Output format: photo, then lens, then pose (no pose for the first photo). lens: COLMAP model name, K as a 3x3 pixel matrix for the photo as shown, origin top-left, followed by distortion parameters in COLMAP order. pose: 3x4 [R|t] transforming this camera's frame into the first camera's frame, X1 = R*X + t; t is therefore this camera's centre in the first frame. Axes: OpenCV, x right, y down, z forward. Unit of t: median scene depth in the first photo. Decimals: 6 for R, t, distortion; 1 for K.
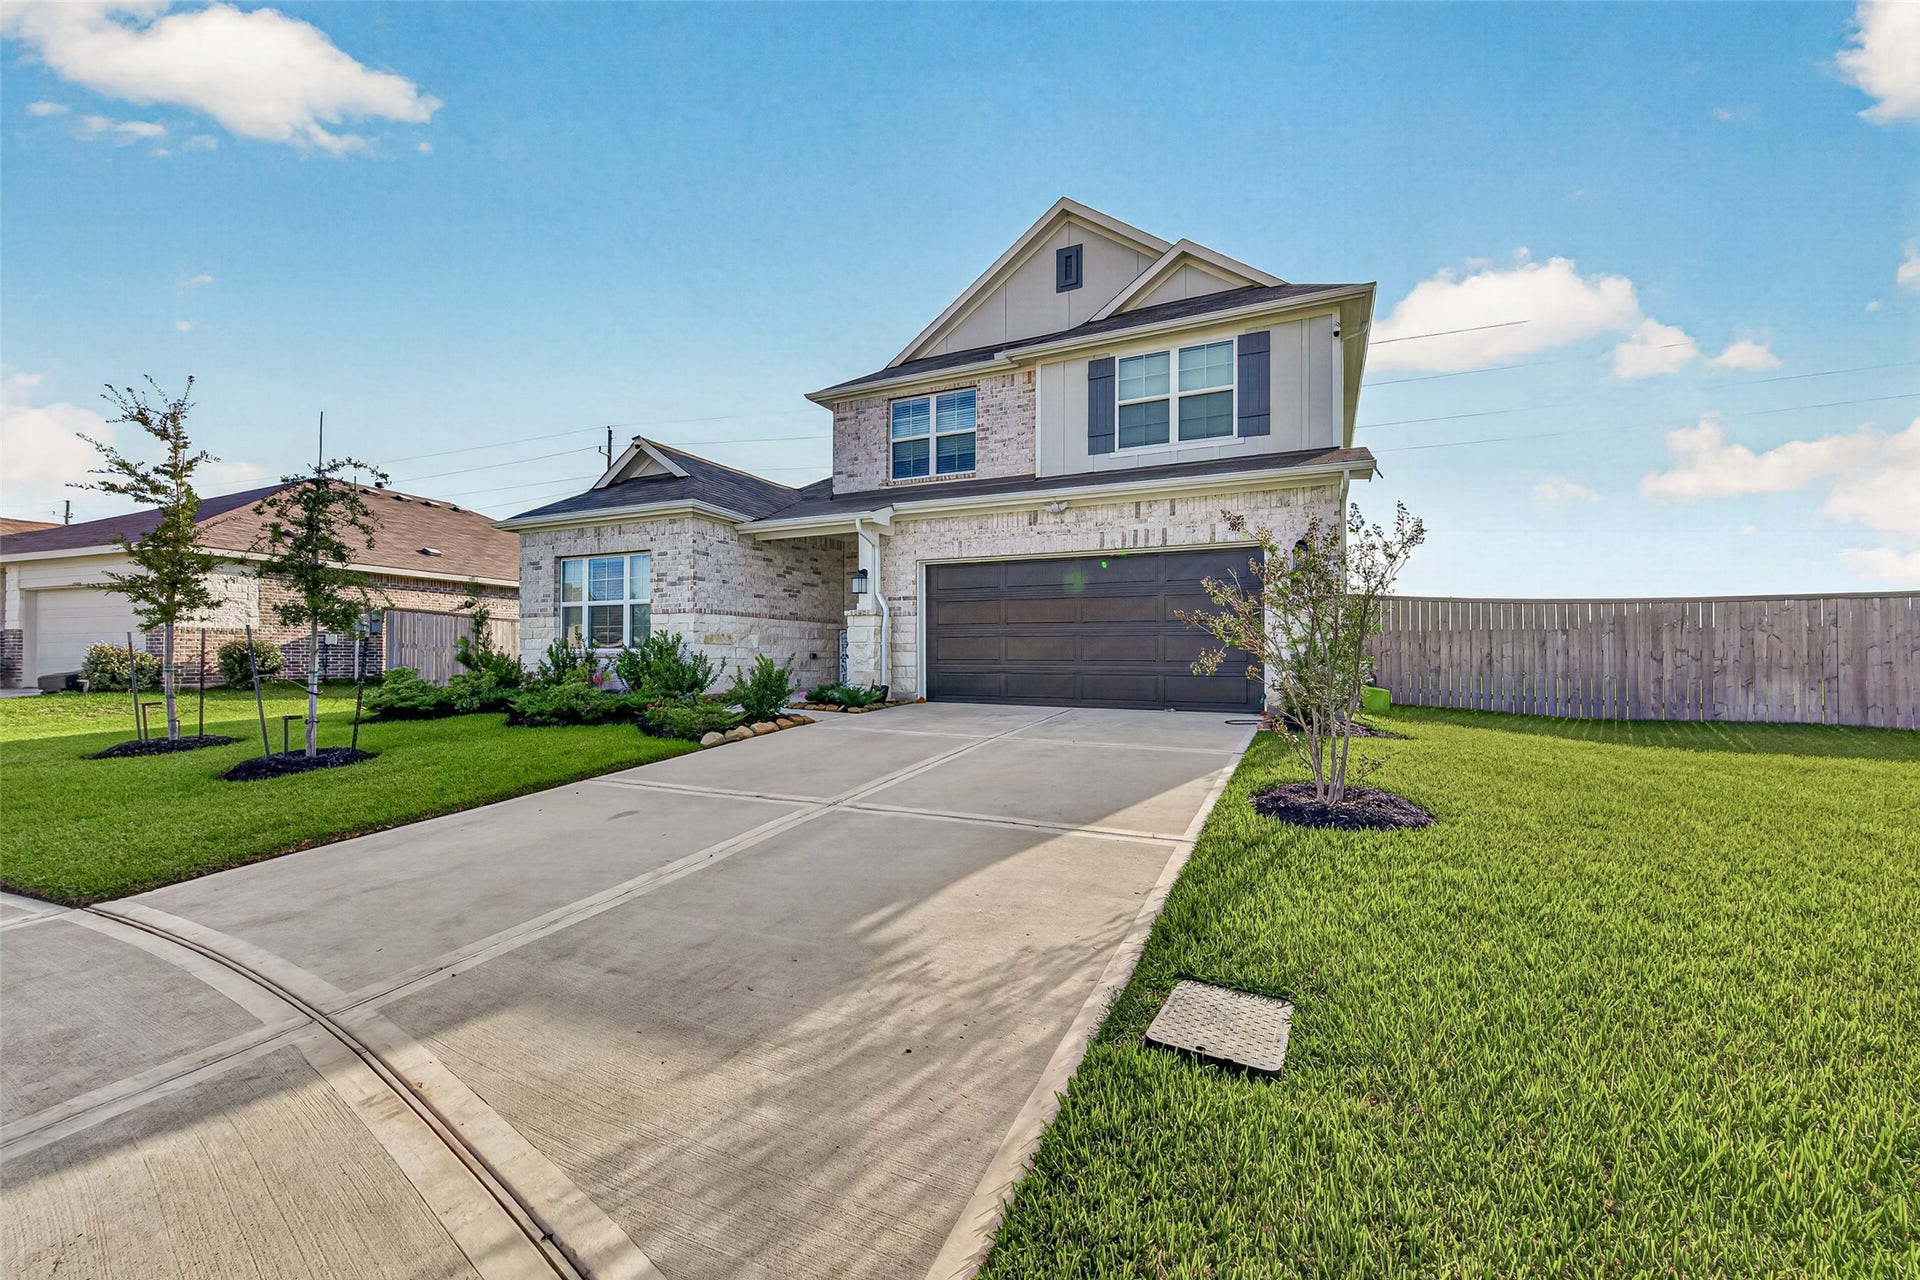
lens RADIAL K [[751.8, 0, 966.4], [0, 751.8, 656.6], [0, 0, 1]] dist [0.000953, -0.000102]
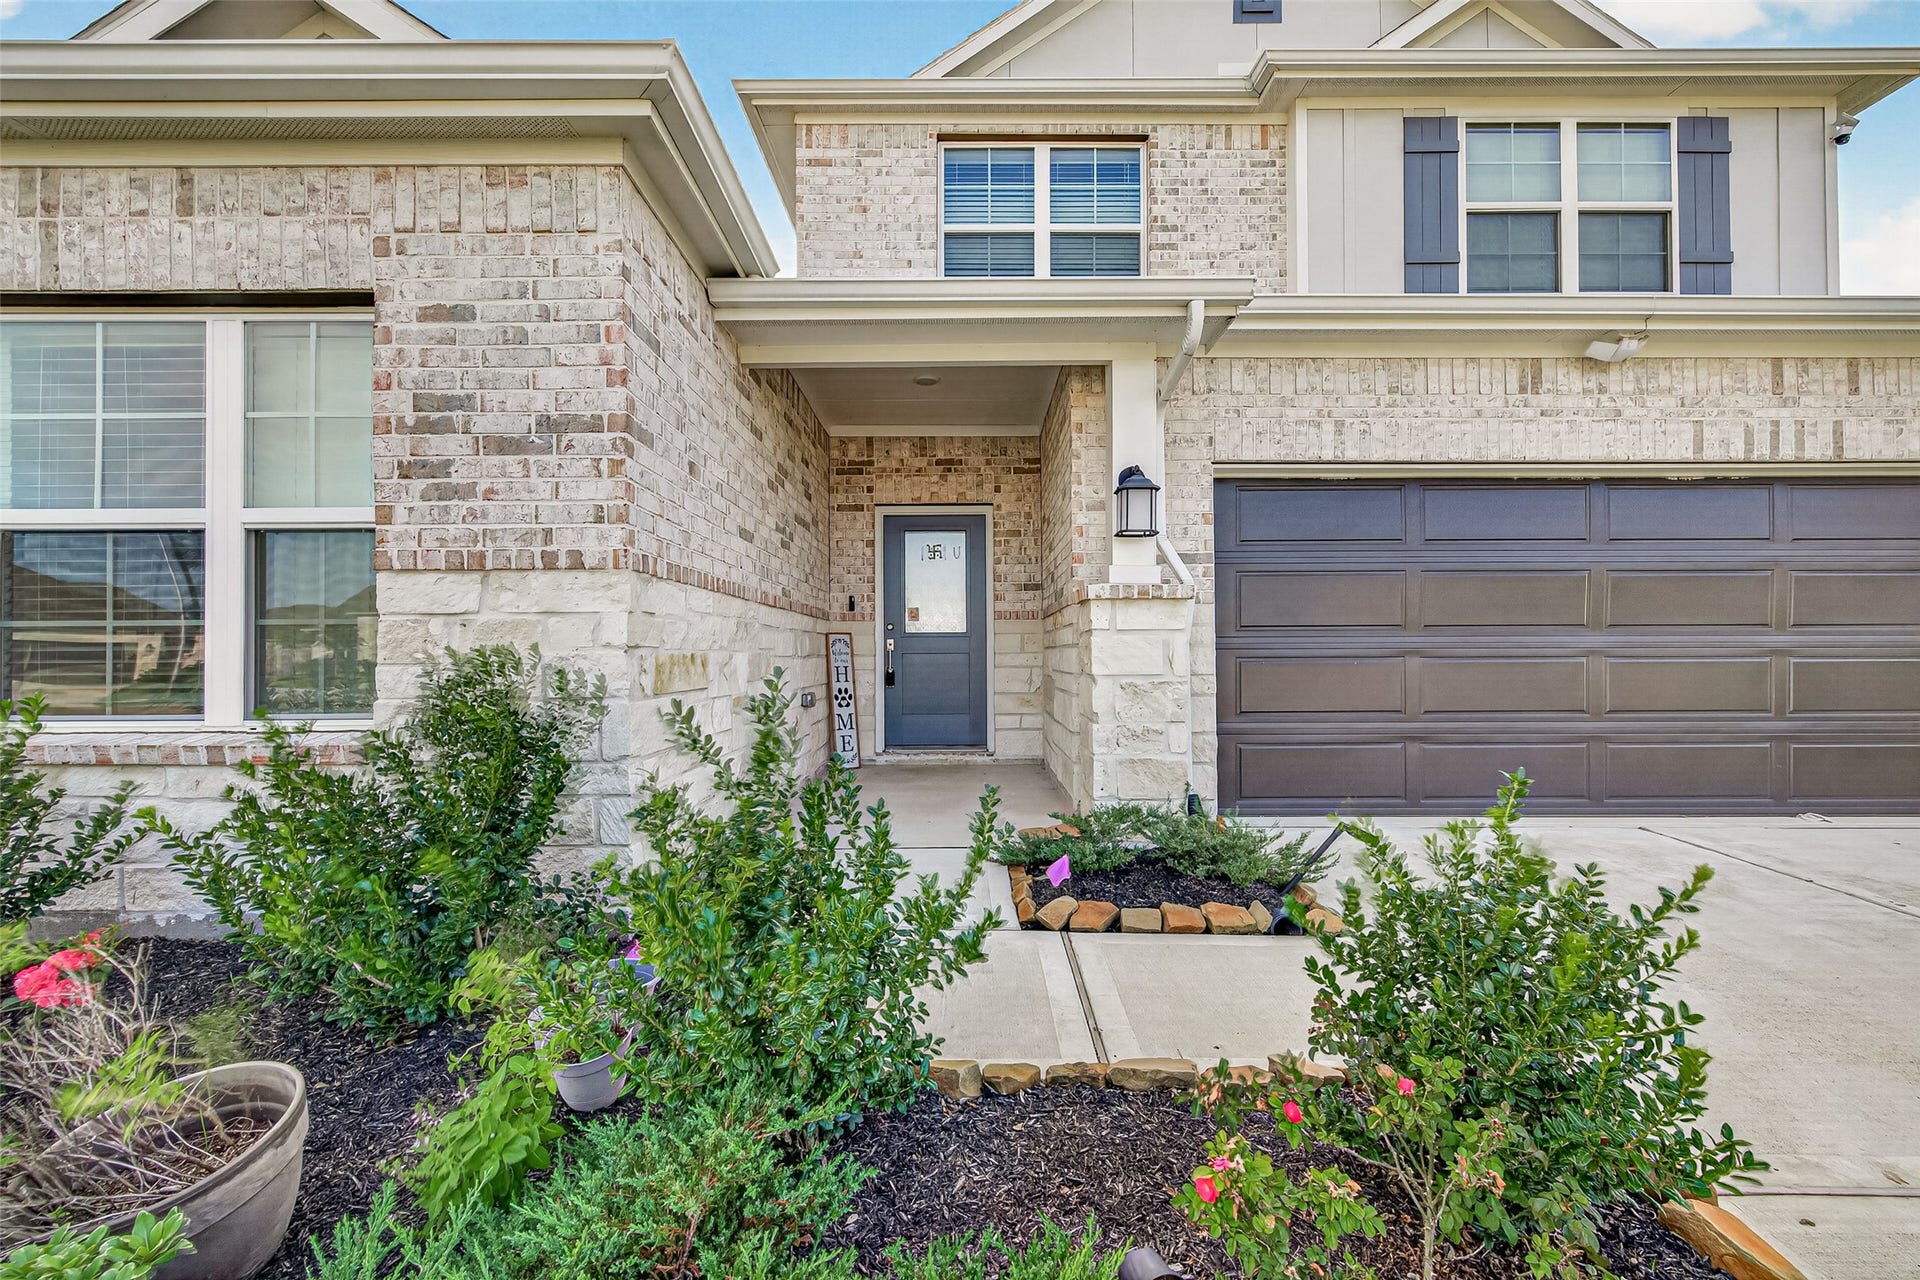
lens RADIAL K [[751.8, 0, 966.4], [0, 751.8, 656.6], [0, 0, 1]] dist [0.000953, -0.000102]
pose [[0.903769, -0.008002, 0.427946, -0.356694], [0.007985, 0.999966, 0.001834, -0.029658], [-0.427946, 0.001760, 0.903802, 0.716615]]
